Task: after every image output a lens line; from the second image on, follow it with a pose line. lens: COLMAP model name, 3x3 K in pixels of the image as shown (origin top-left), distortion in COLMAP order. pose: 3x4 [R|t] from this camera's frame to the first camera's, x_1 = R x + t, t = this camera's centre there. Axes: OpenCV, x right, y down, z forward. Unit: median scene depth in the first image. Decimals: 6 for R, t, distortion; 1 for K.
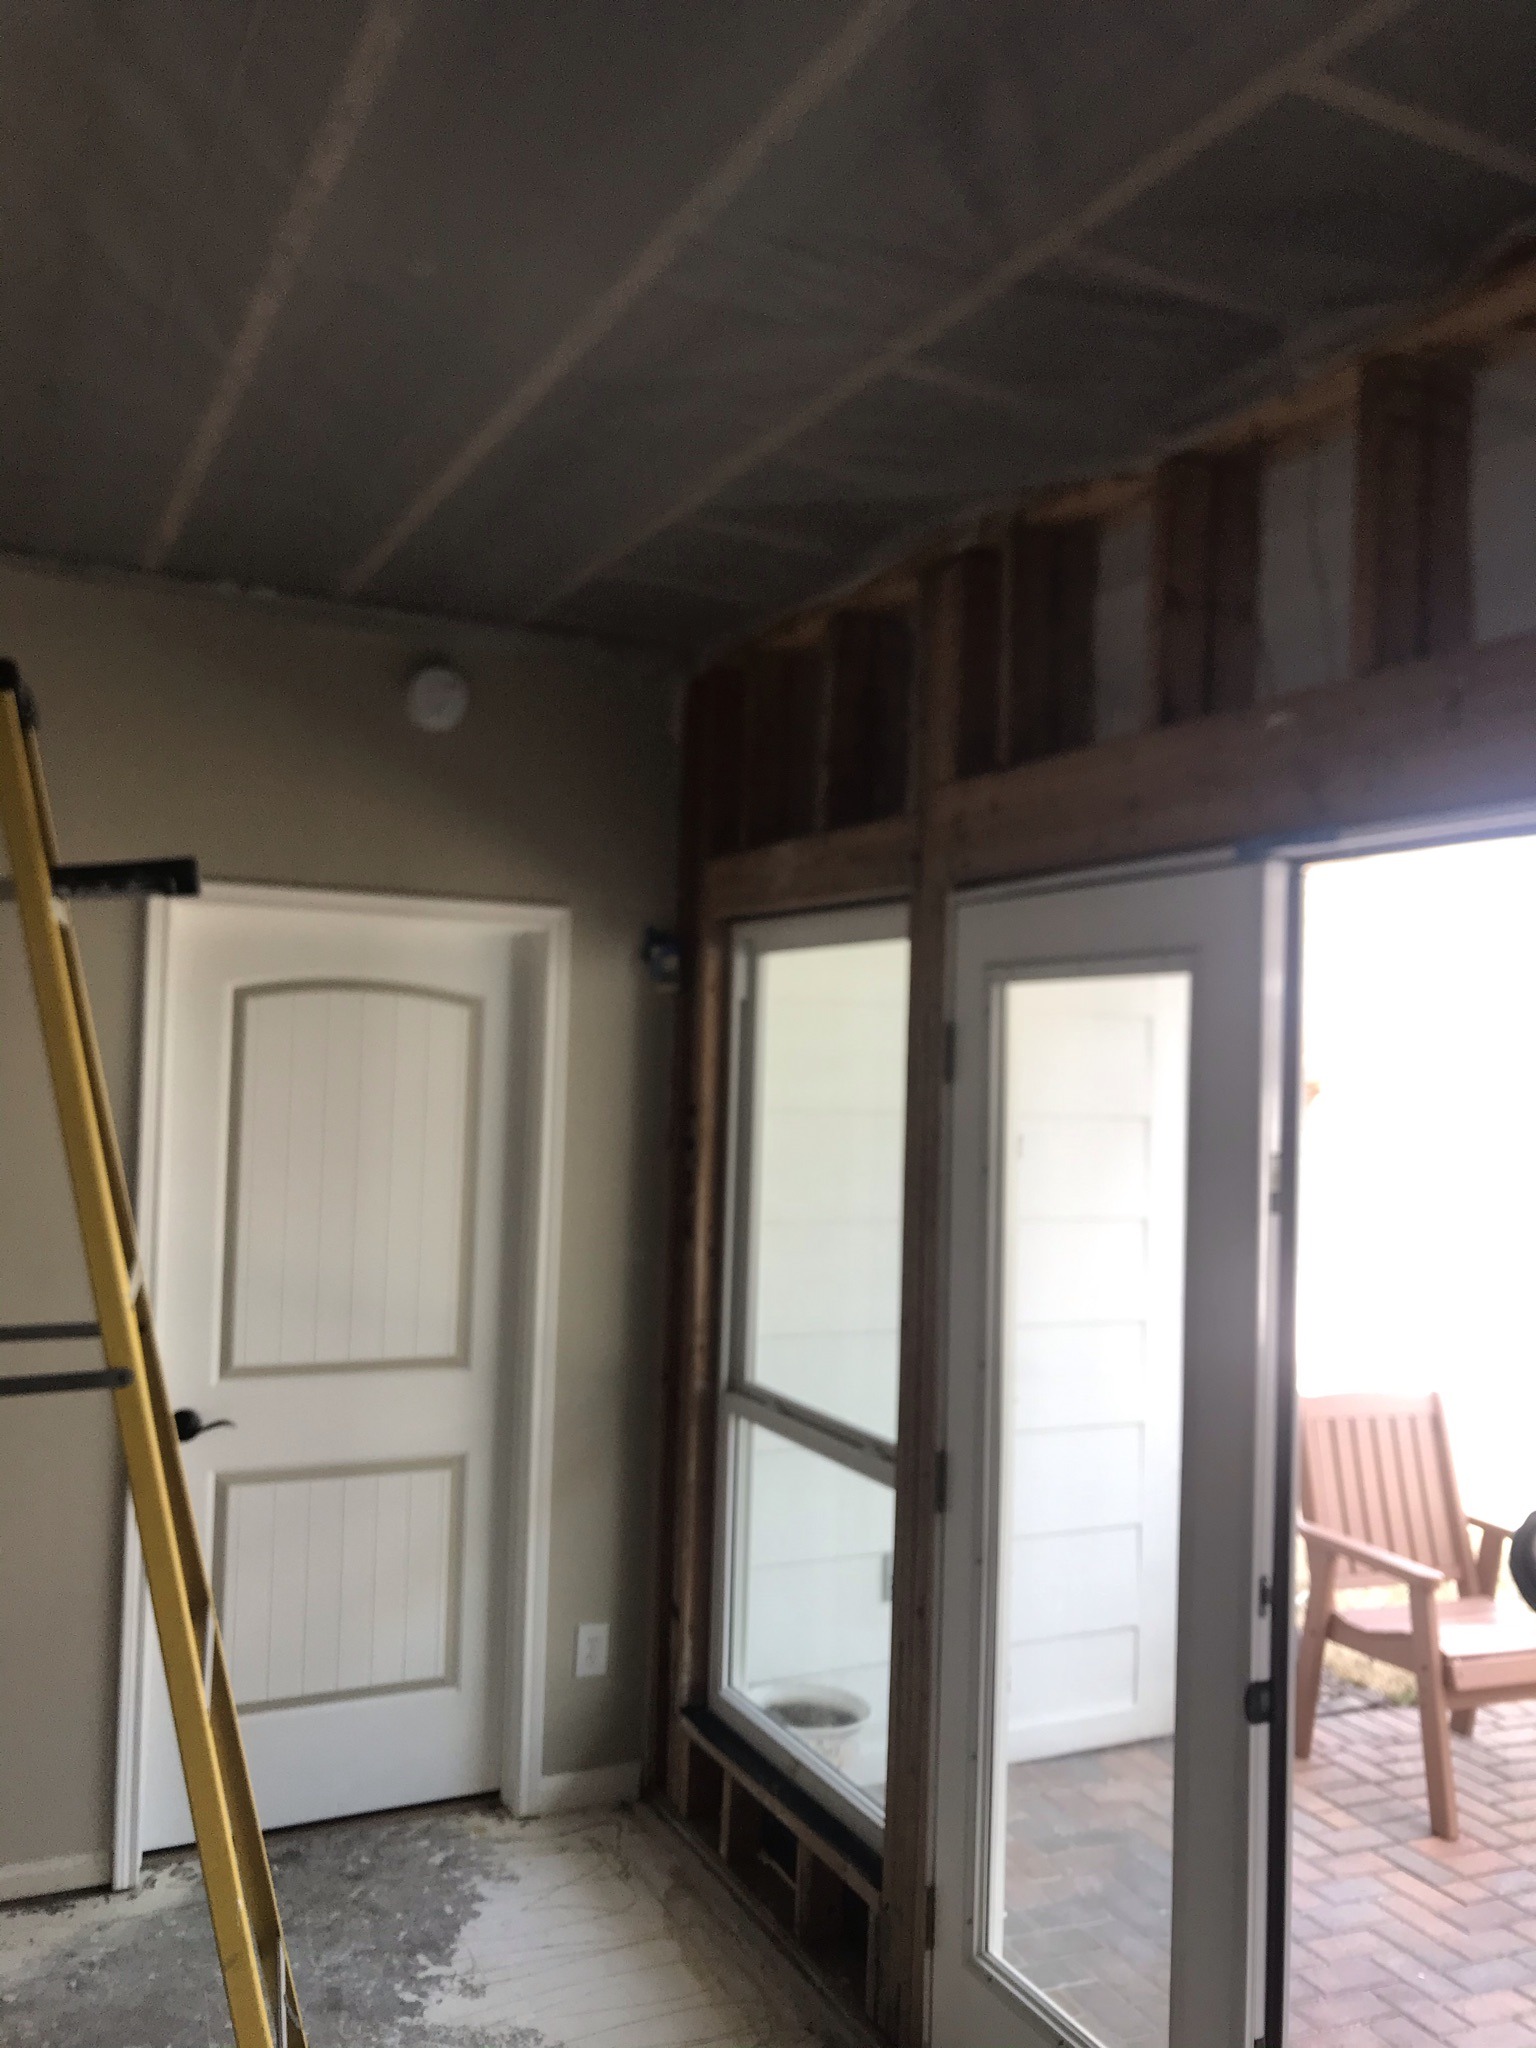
lens RADIAL K [[1705.7, 0, 765.8], [0, 1705.7, 1074.0], [0, 0, 1]] dist [0.087635, -0.094851]
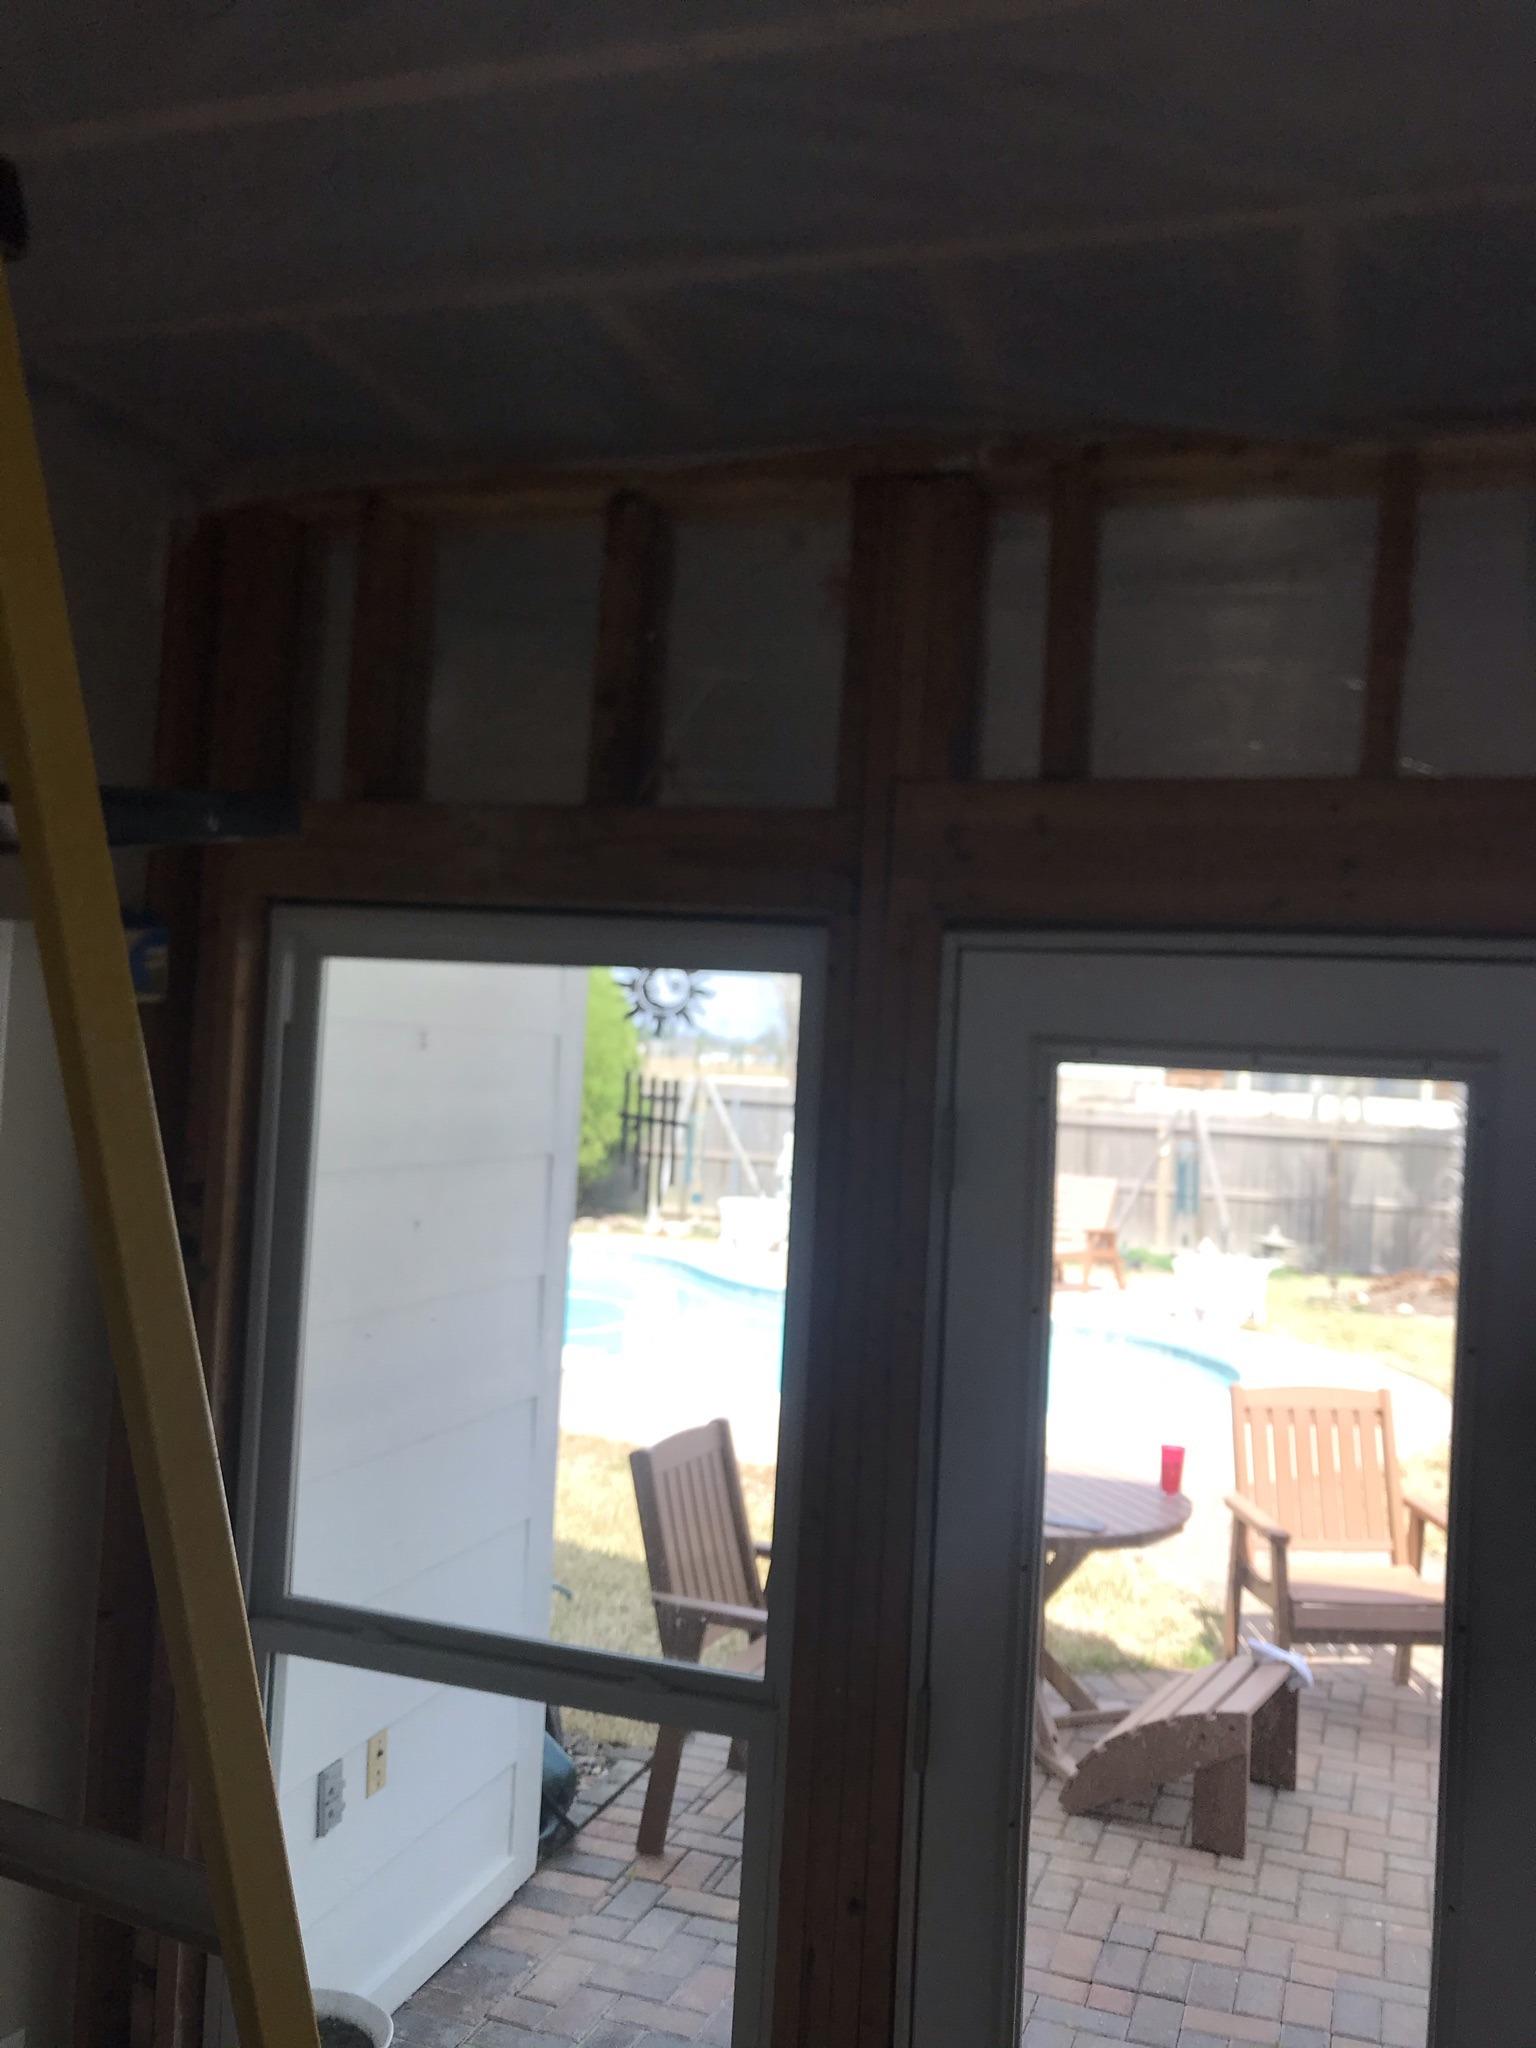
lens RADIAL K [[1705.7, 0, 765.8], [0, 1705.7, 1074.0], [0, 0, 1]] dist [0.087635, -0.094851]
pose [[0.712323, 0.004396, 0.701838, -0.351550], [-0.026768, 0.999423, 0.020908, -0.043338], [-0.701341, -0.033680, 0.712030, 0.395458]]
